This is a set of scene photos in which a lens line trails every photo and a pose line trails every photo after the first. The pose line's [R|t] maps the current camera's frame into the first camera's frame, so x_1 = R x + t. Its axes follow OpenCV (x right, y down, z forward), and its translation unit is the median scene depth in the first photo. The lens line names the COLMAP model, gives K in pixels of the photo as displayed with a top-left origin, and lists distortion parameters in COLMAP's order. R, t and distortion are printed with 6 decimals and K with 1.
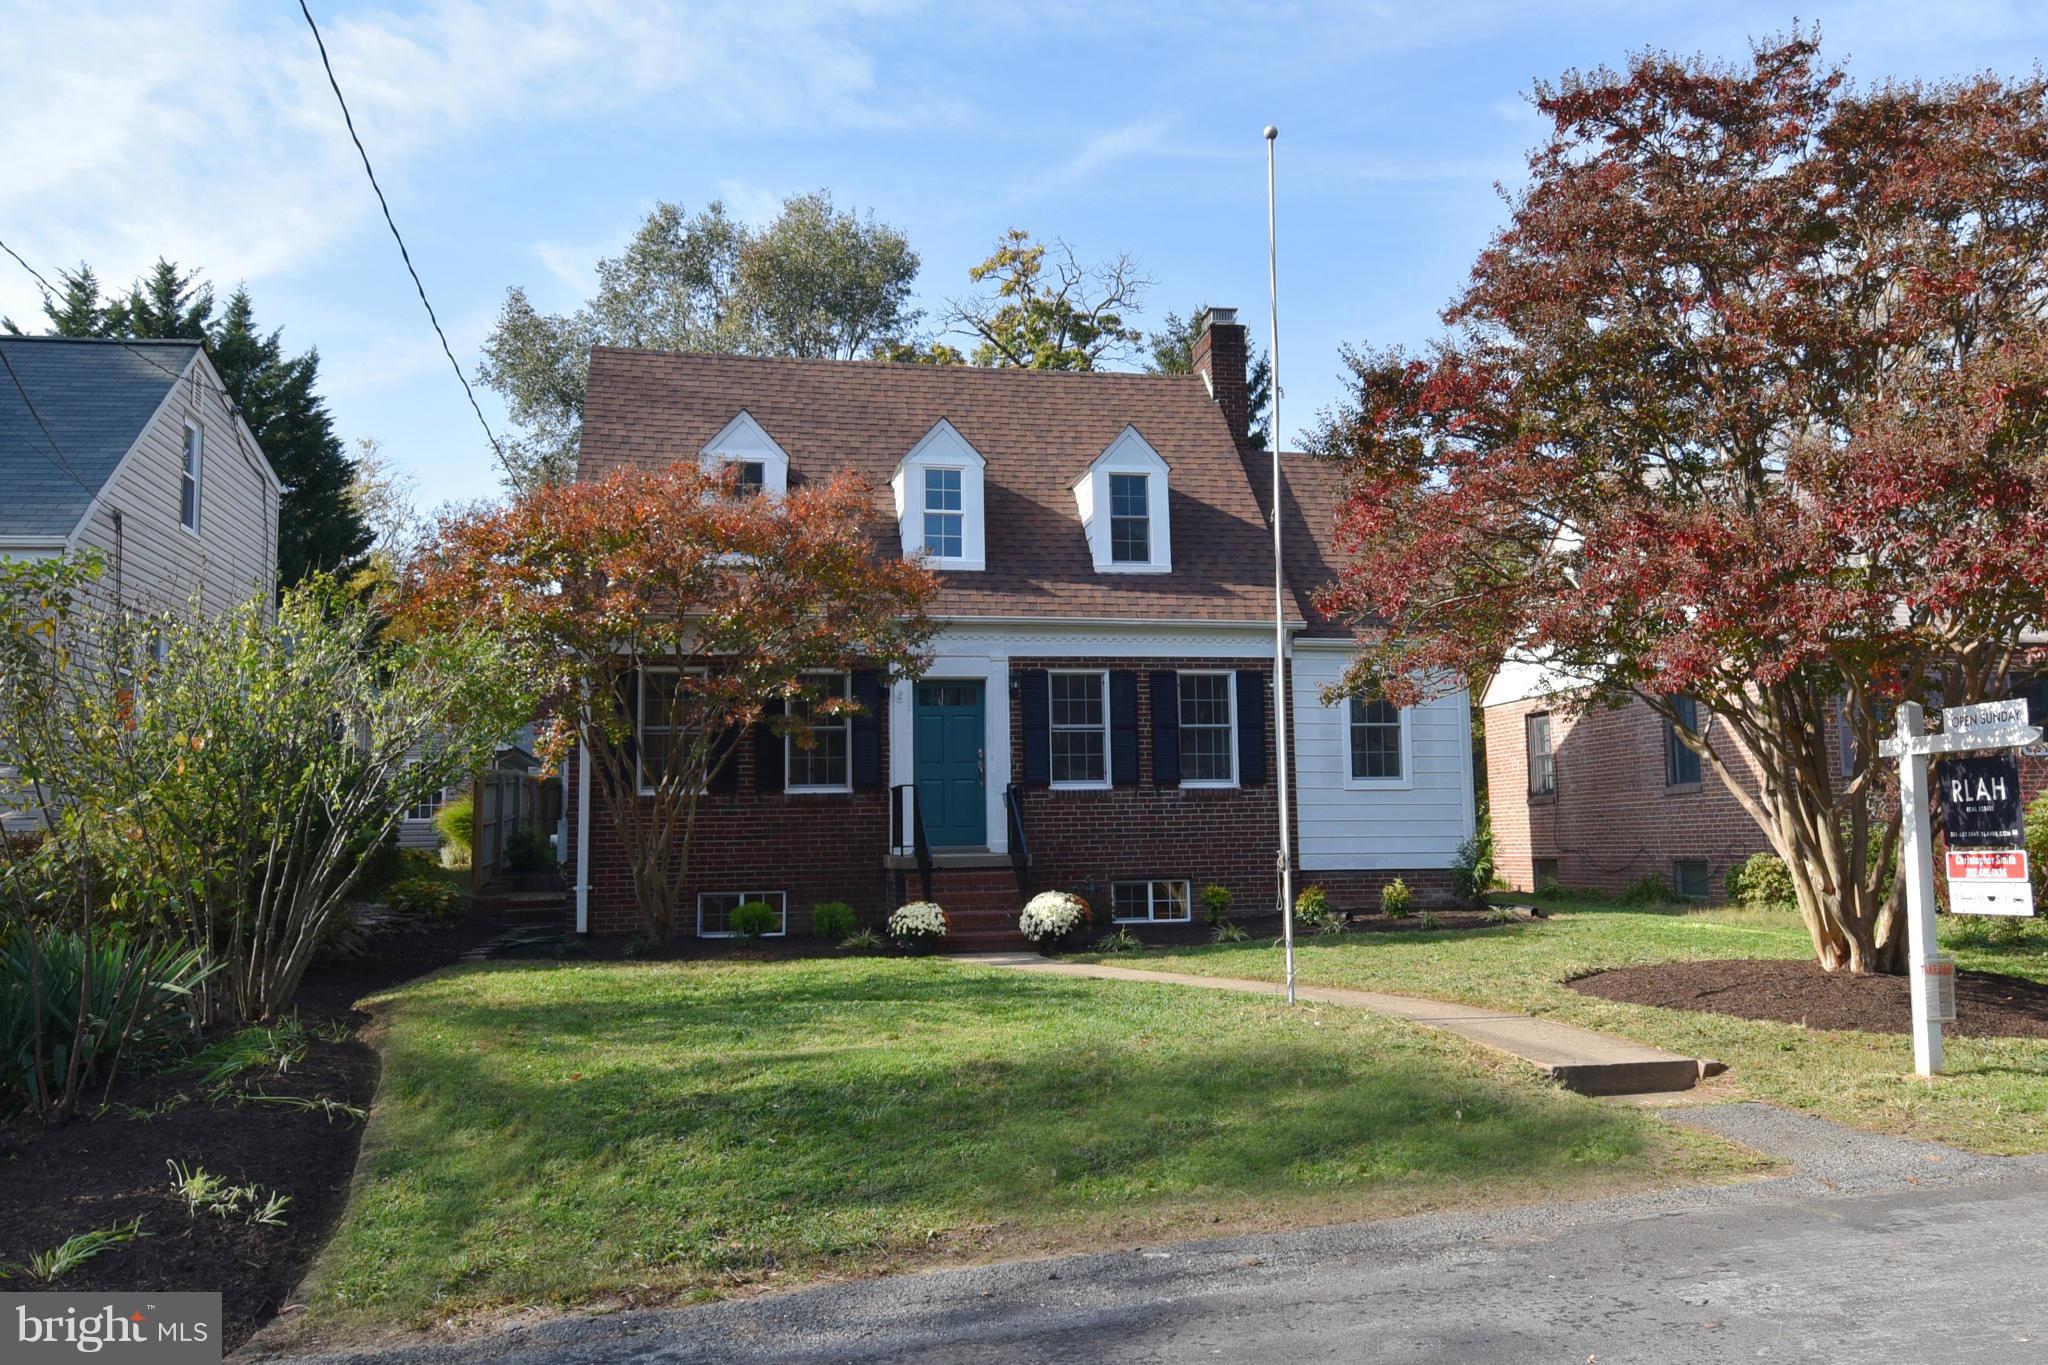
lens RADIAL K [[1177.3, 0, 1024.0], [0, 1177.3, 682.5], [0, 0, 1]] dist [-0.001230, -0.000132]
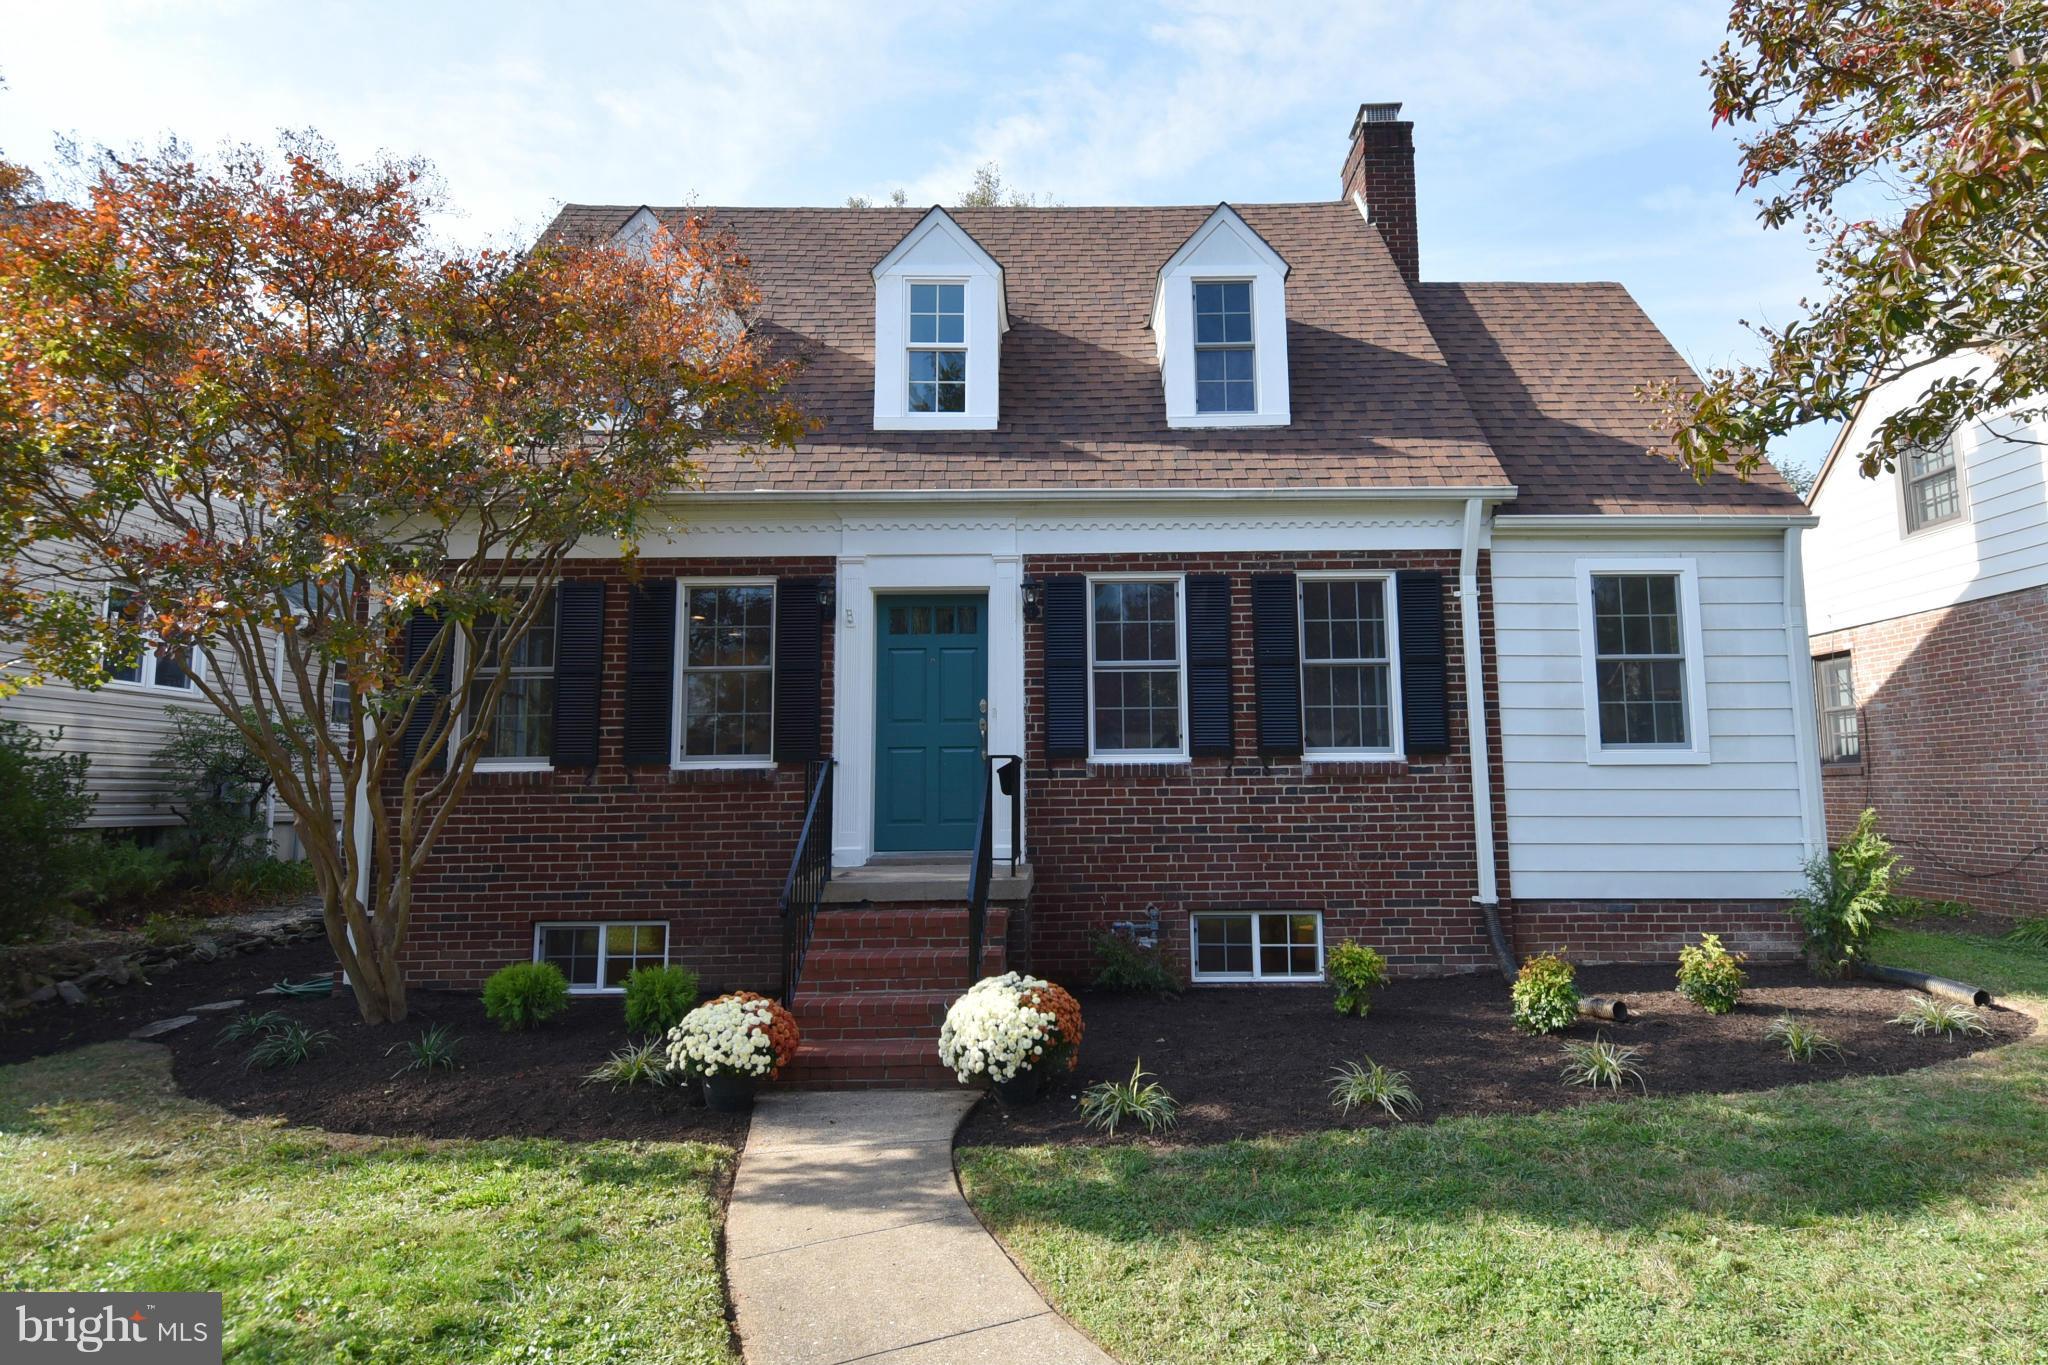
lens RADIAL K [[1071.1, 0, 1041.2], [0, 1071.1, 639.7], [0, 0, 1]] dist [0.044713, -0.057570]
pose [[0.986761, -0.014619, -0.161520, 0.087149], [0.013320, 0.999870, -0.009119, 0.028617], [0.161632, 0.006847, 0.986827, 0.413671]]
